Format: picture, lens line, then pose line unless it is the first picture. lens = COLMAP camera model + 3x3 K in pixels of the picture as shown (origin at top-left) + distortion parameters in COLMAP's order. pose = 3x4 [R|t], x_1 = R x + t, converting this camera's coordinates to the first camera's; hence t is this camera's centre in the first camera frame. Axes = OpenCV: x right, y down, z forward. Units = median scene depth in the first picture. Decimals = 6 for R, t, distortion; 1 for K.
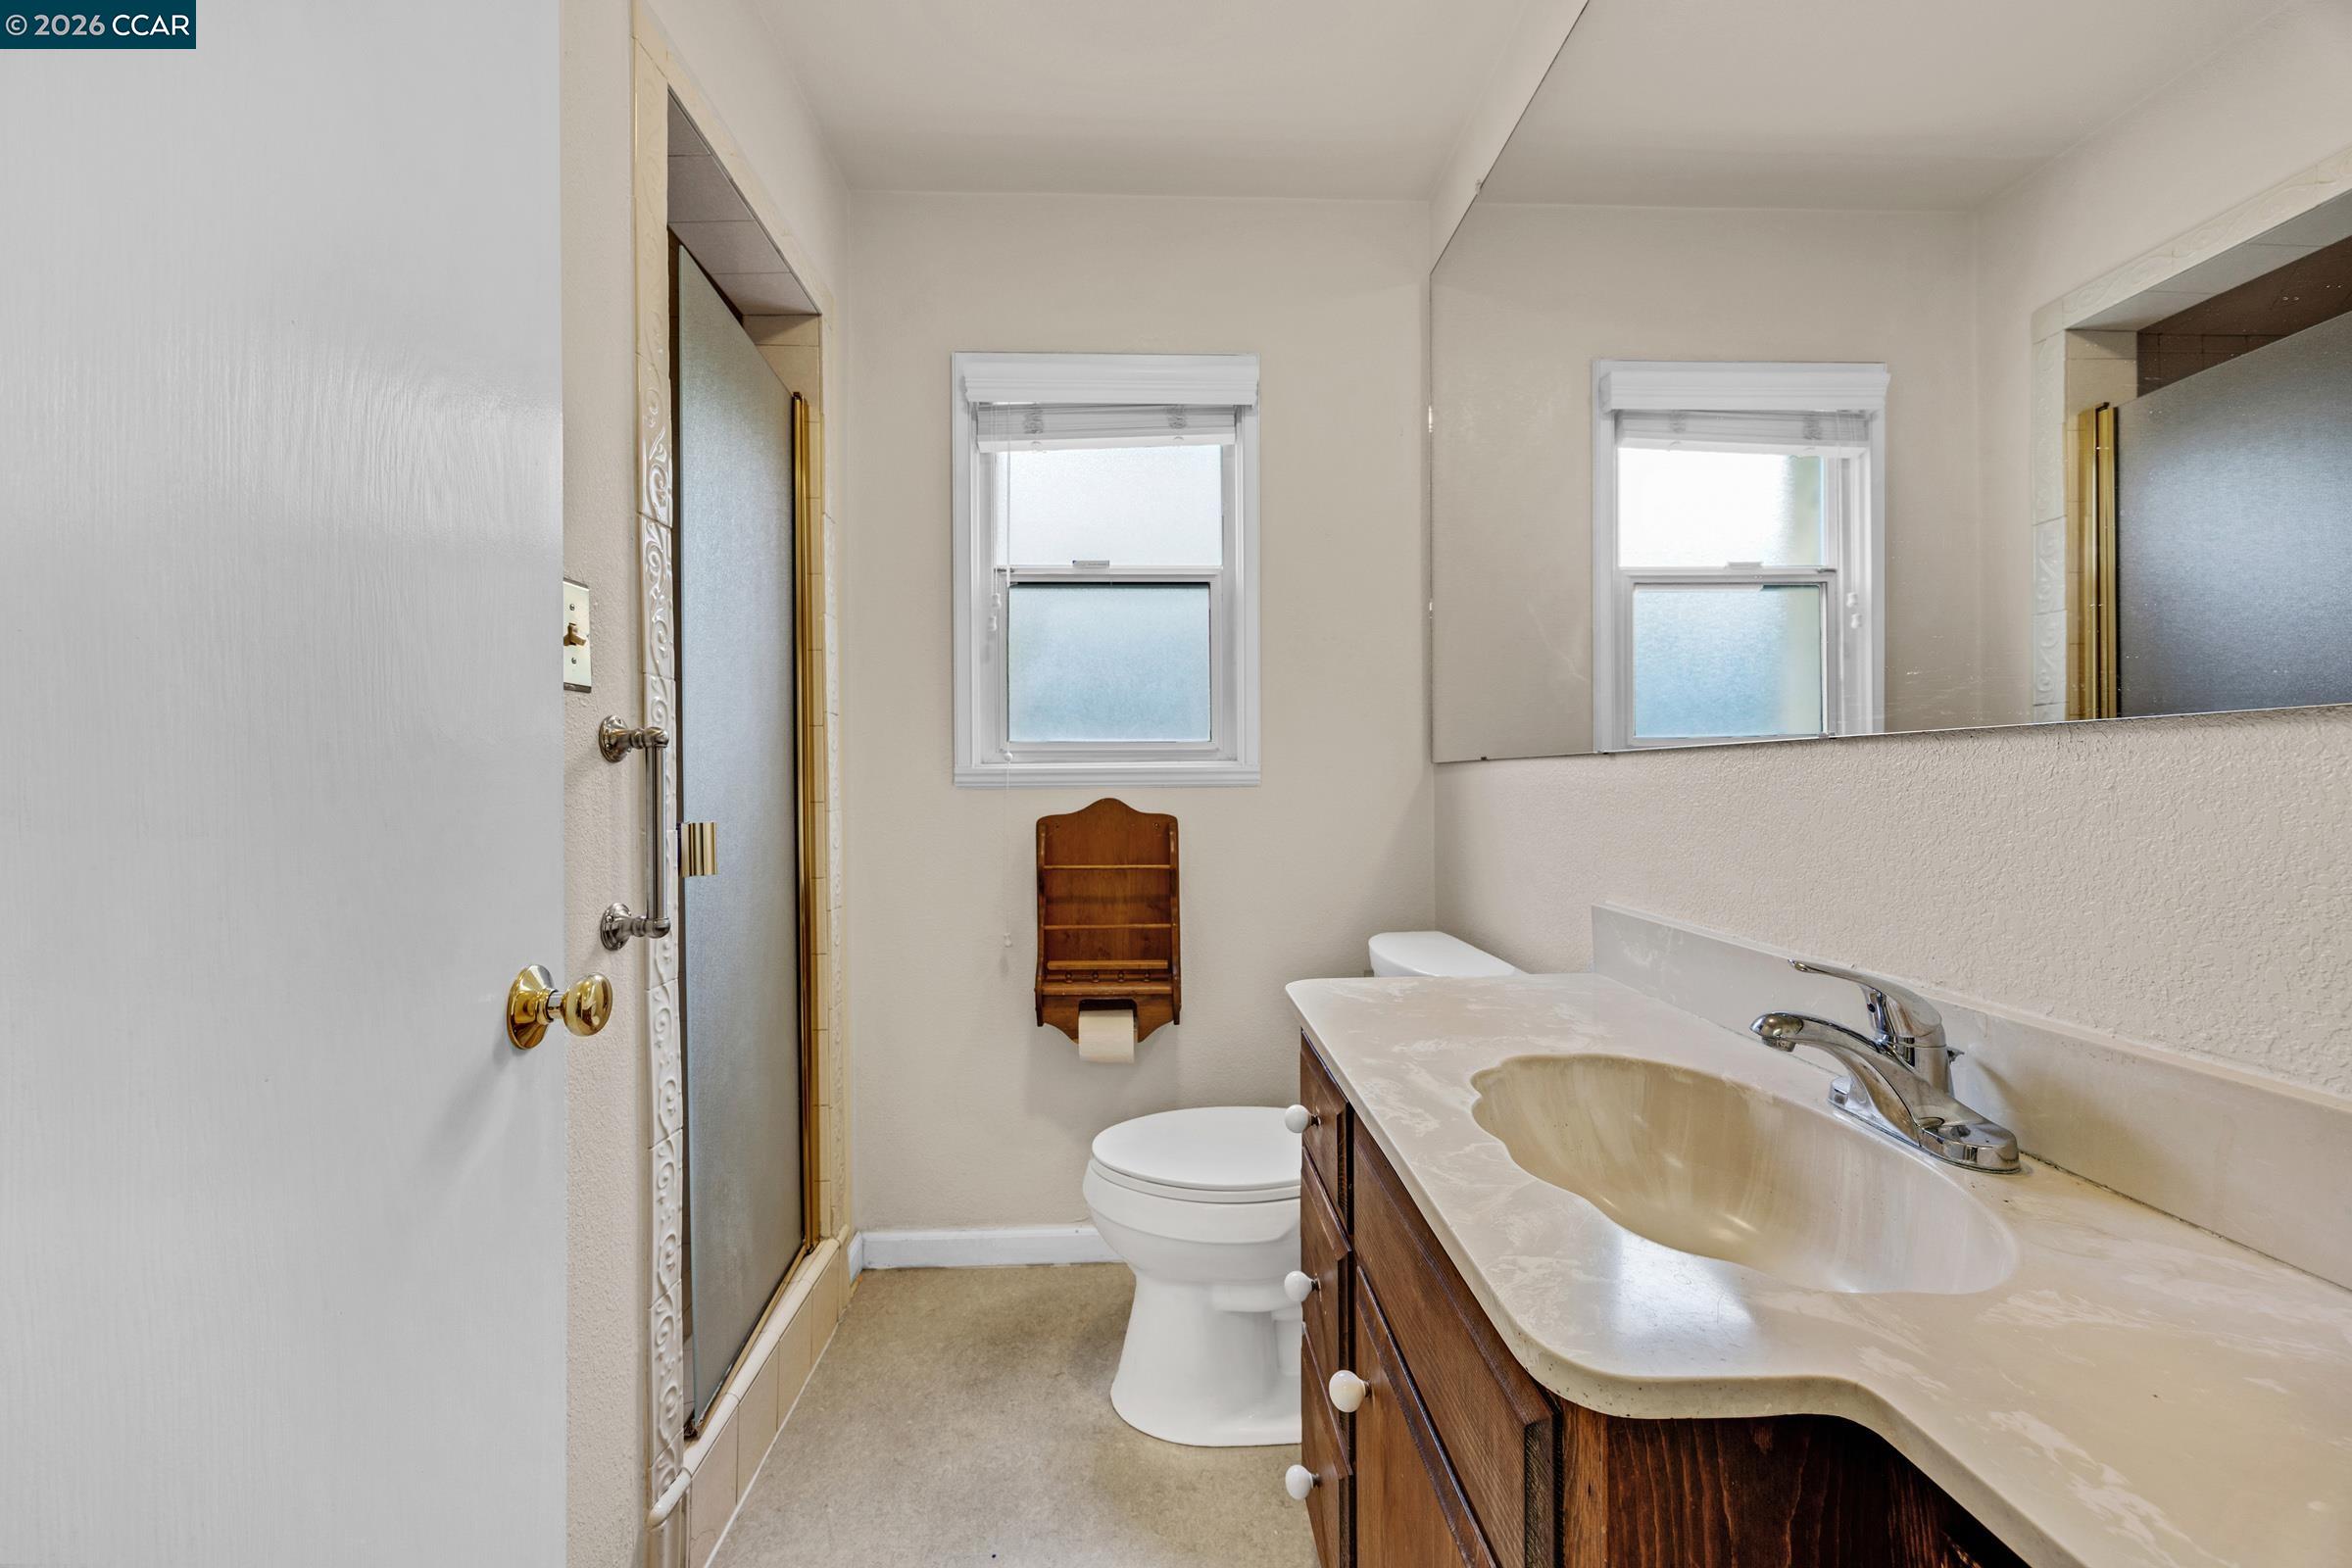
lens RADIAL K [[907.0, 0, 1174.9], [0, 907.0, 783.1], [0, 0, 1]] dist [0.000029, -0.000379]
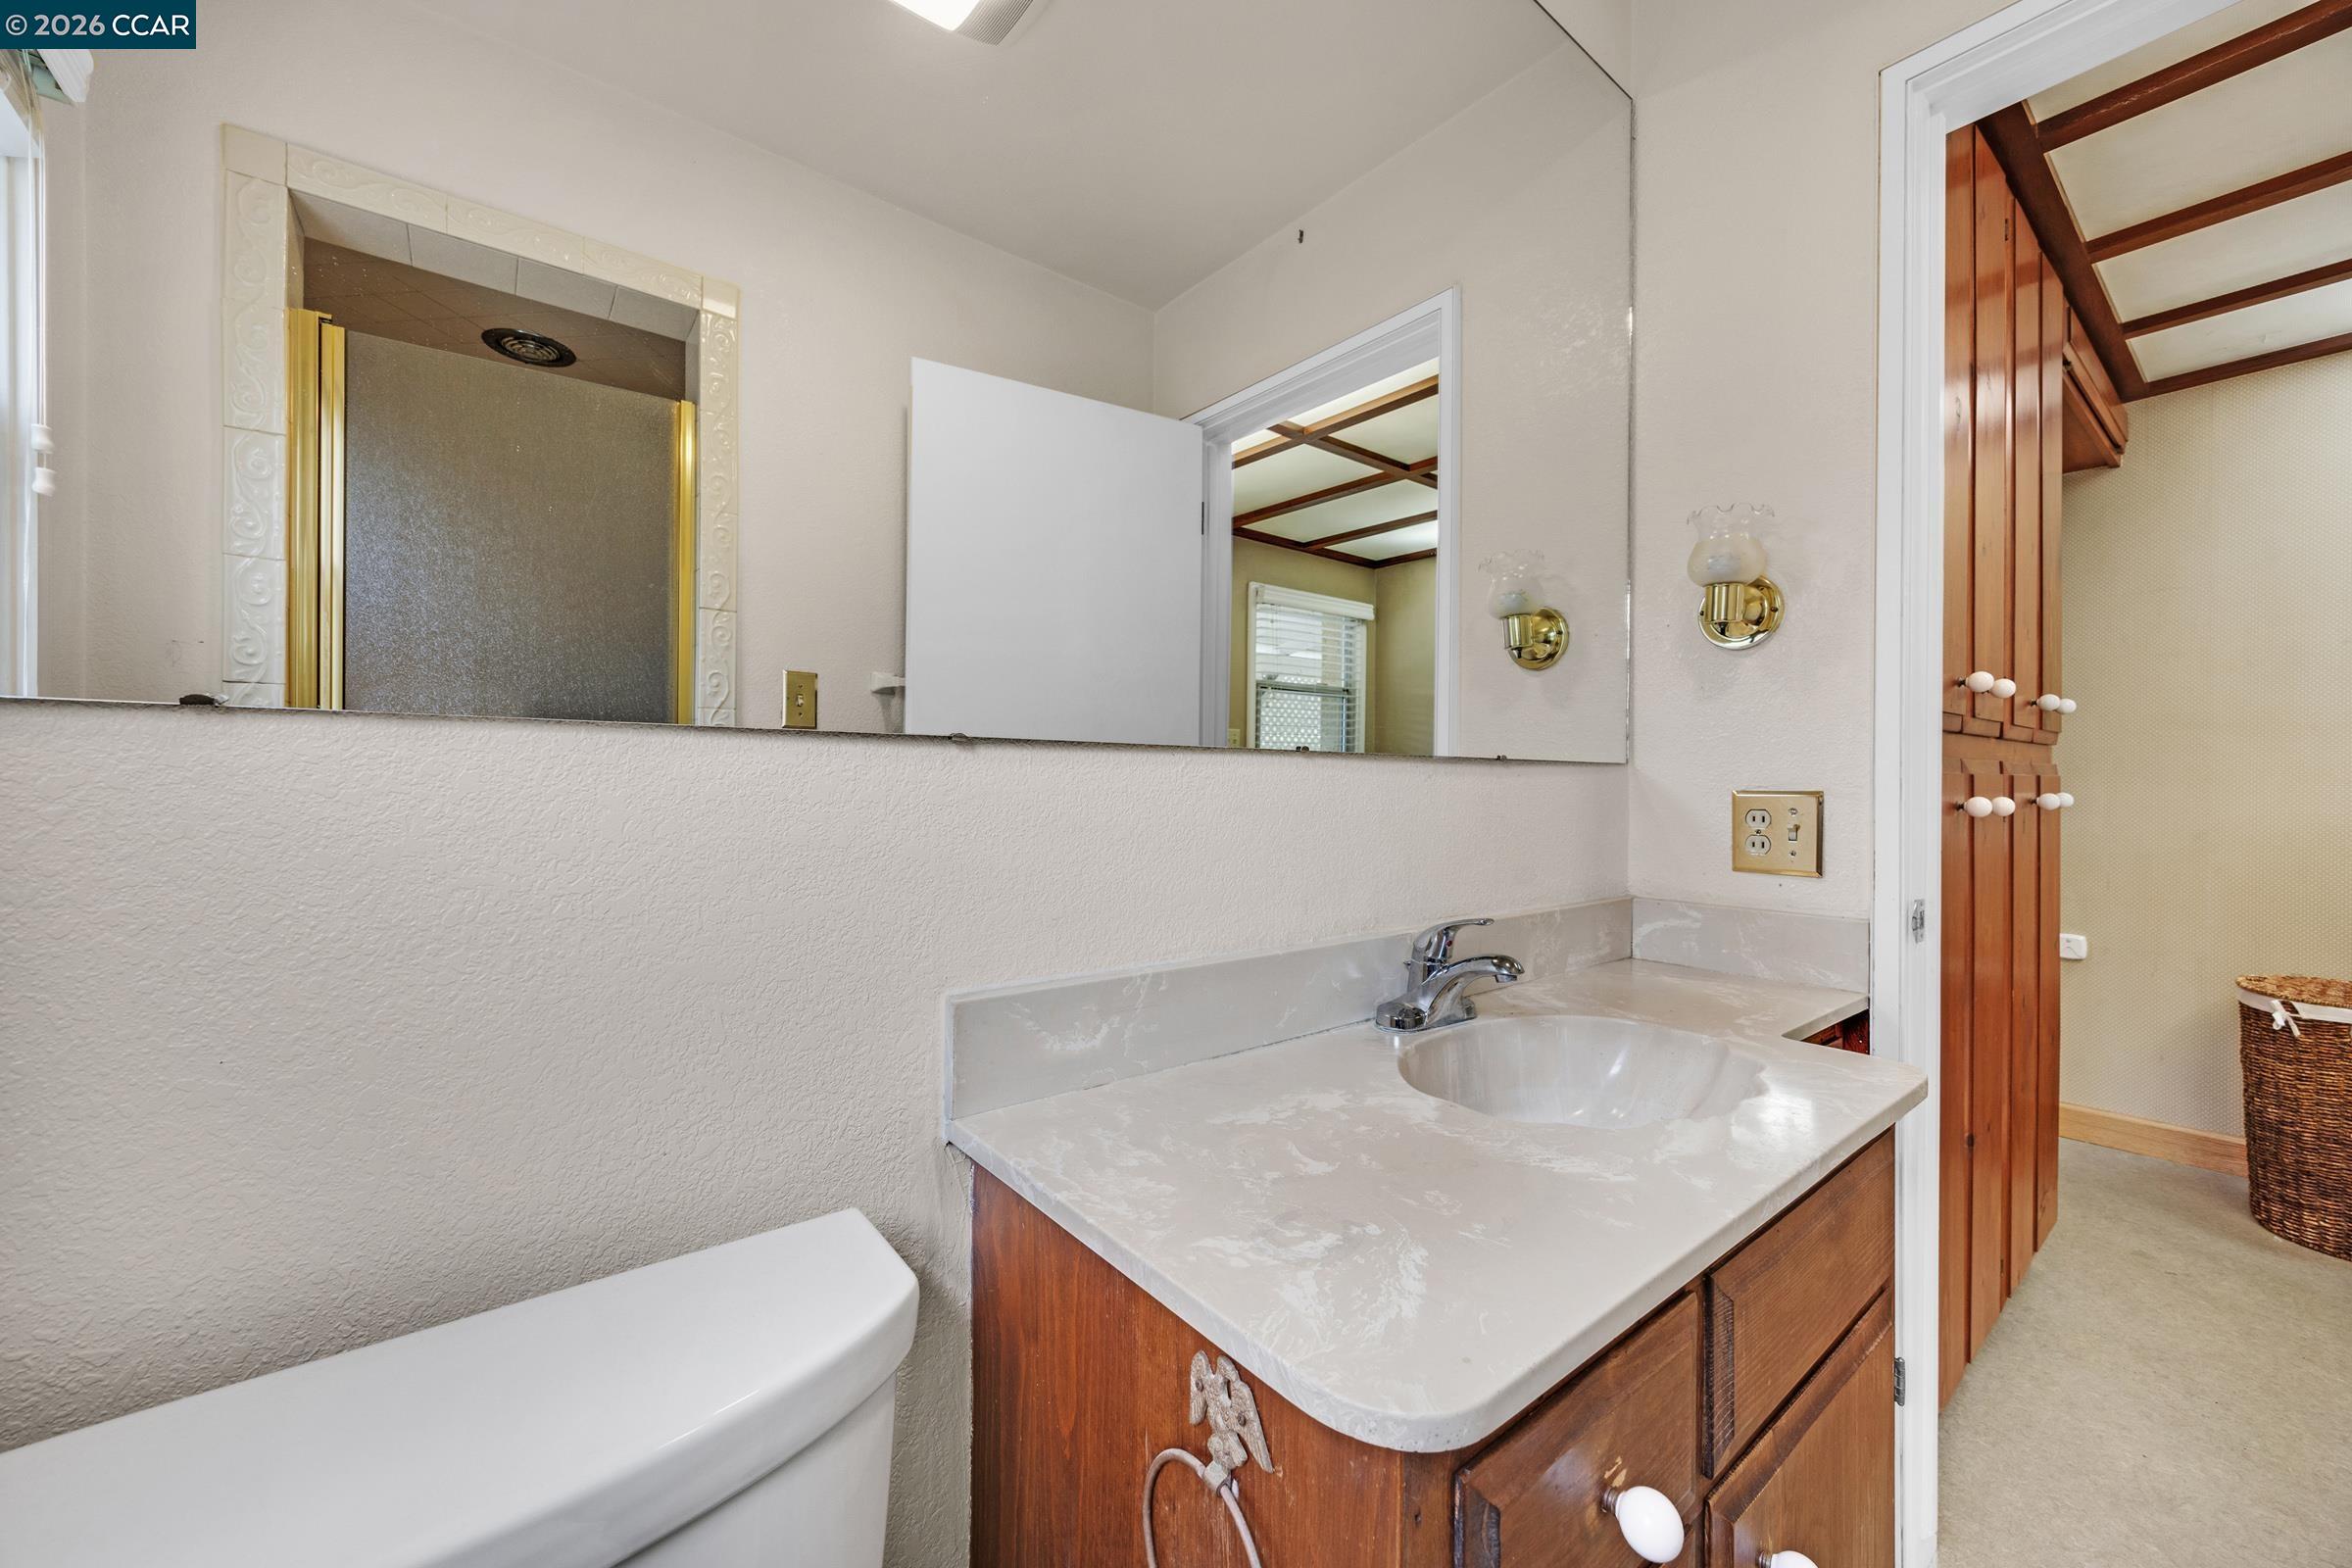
lens RADIAL K [[907.0, 0, 1162.5], [0, 907.0, 786.2], [0, 0, 1]] dist [0.000029, -0.000379]
pose [[-0.592496, 0.004819, 0.805559, -0.086124], [0.002822, 0.999988, -0.003907, 0.002021], [-0.805569, -0.000041, -0.592502, 1.472956]]
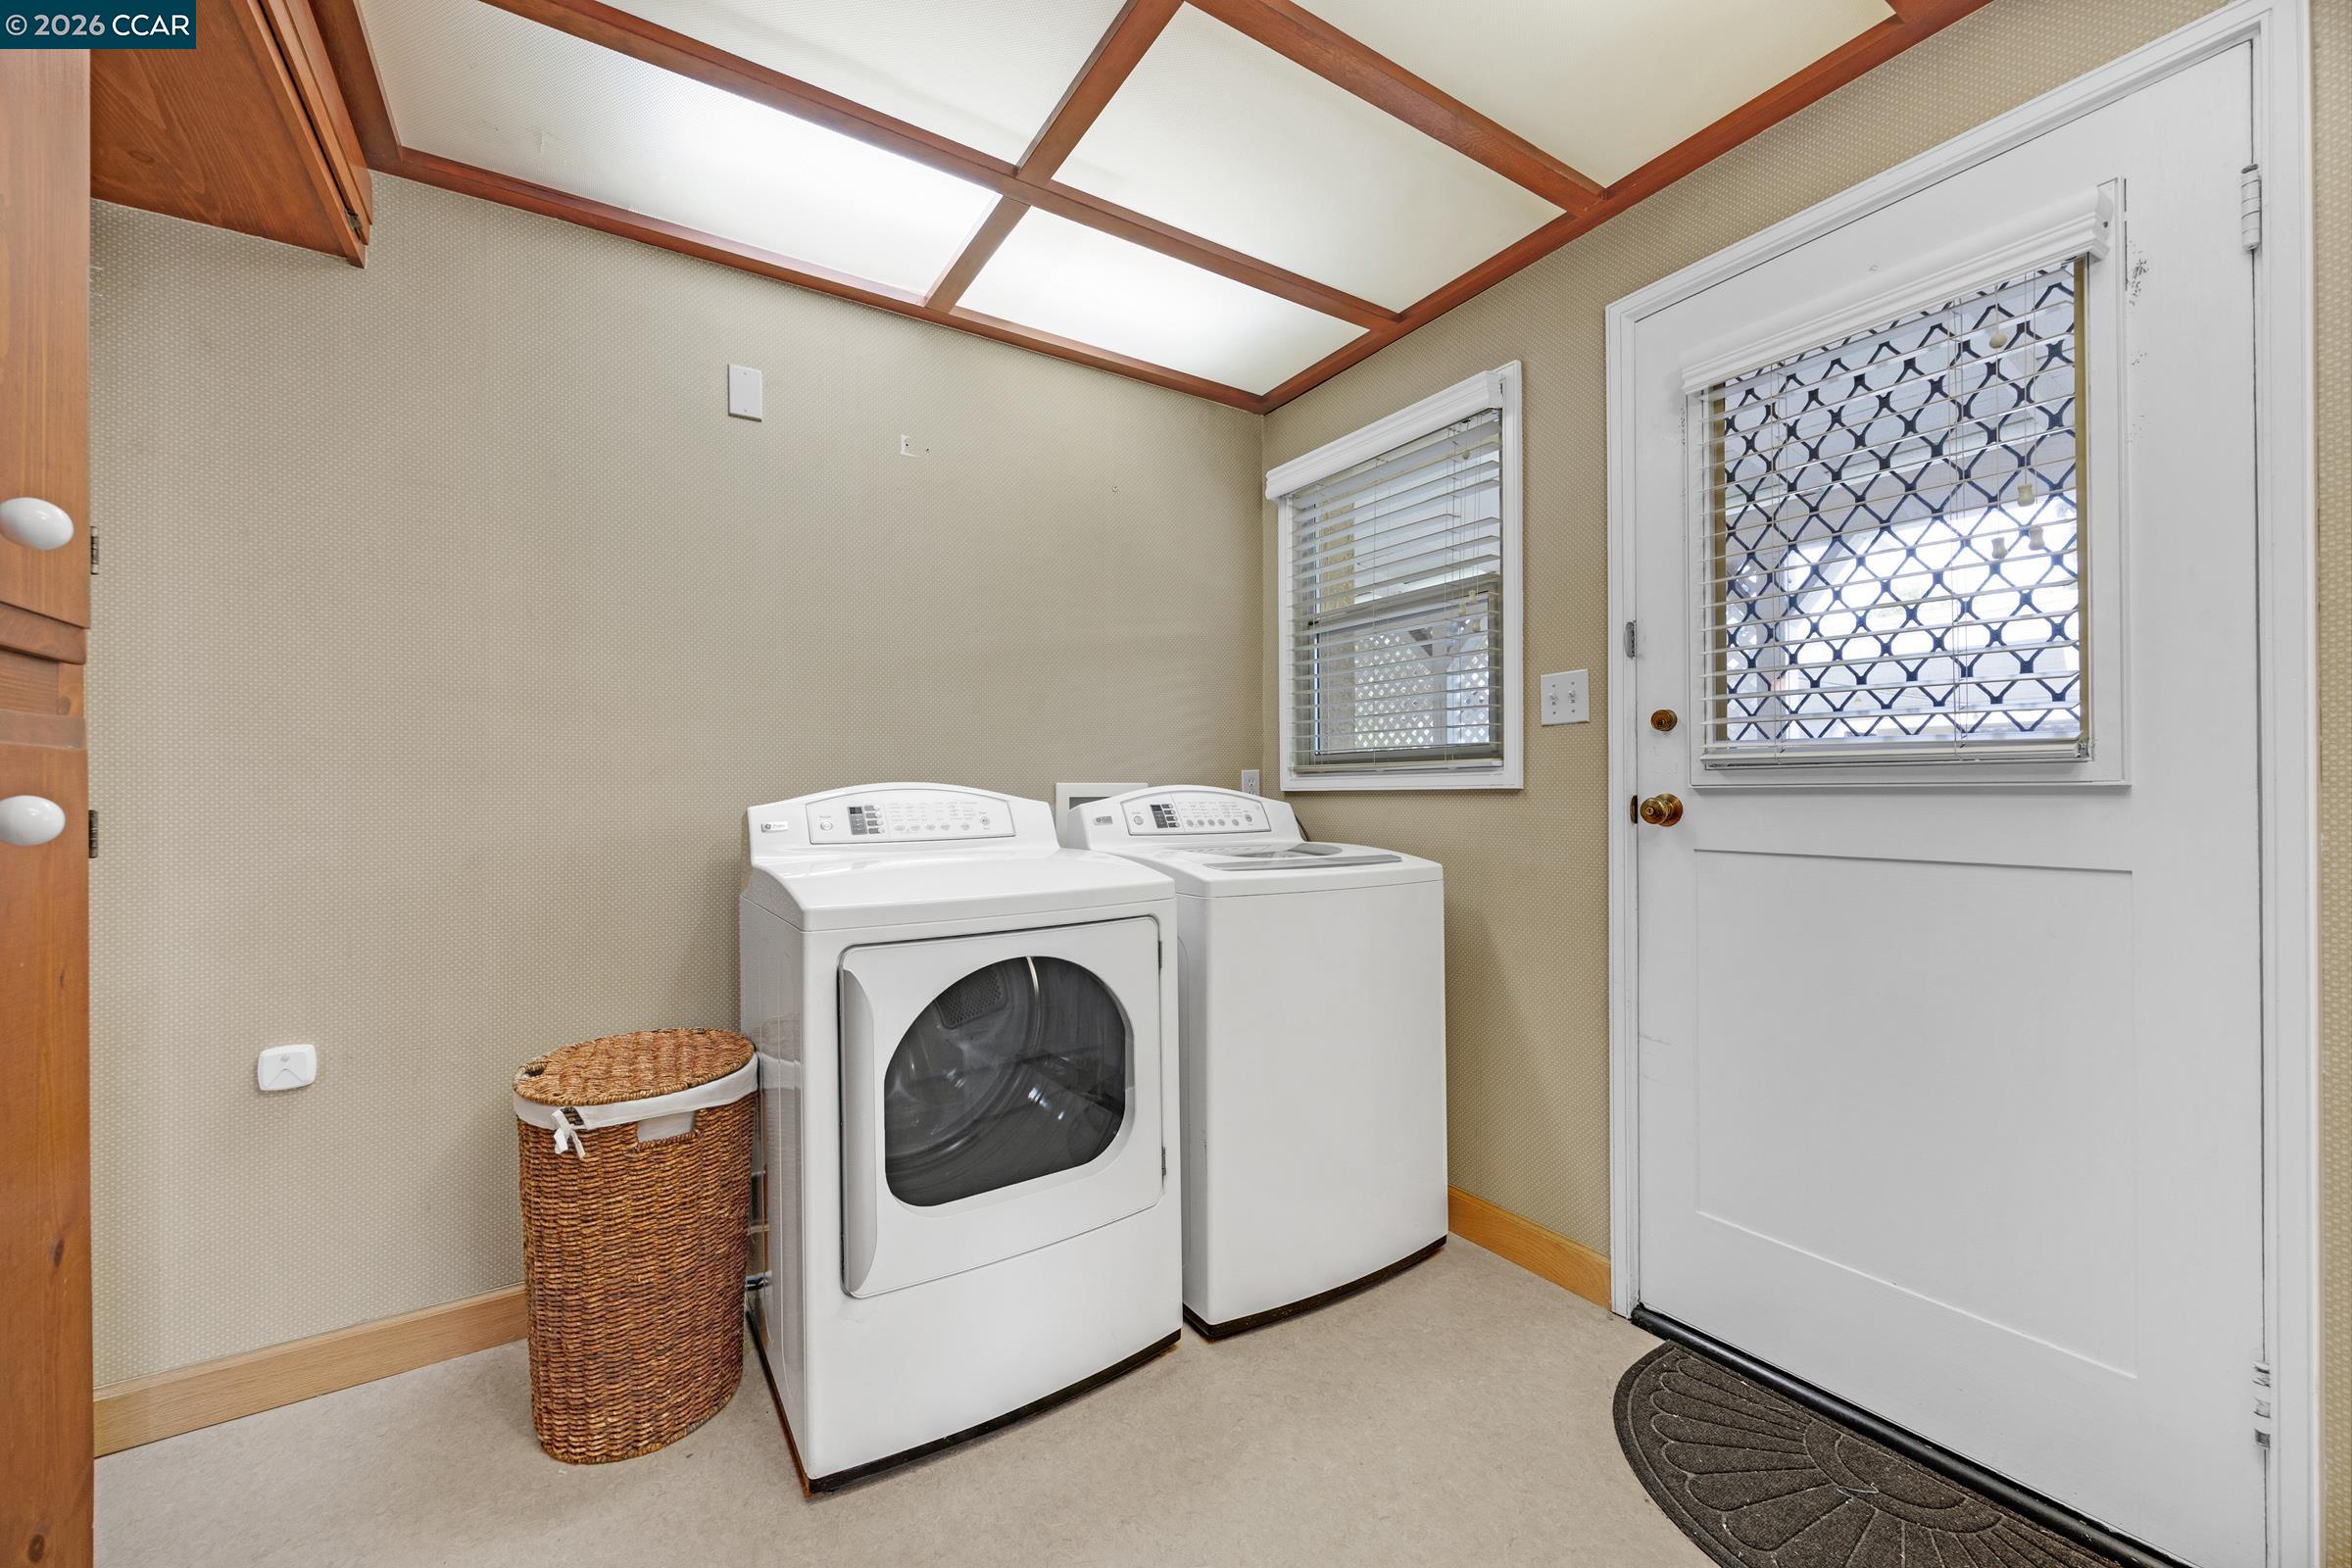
lens RADIAL K [[907.0, 0, 1162.0], [0, 907.0, 786.1], [0, 0, 1]] dist [0.000029, -0.000379]
pose [[-0.861114, 0.007879, -0.508351, -0.054871], [0.007119, 0.999969, 0.003441, 0.002072], [0.508363, -0.000656, -0.861143, 0.740924]]
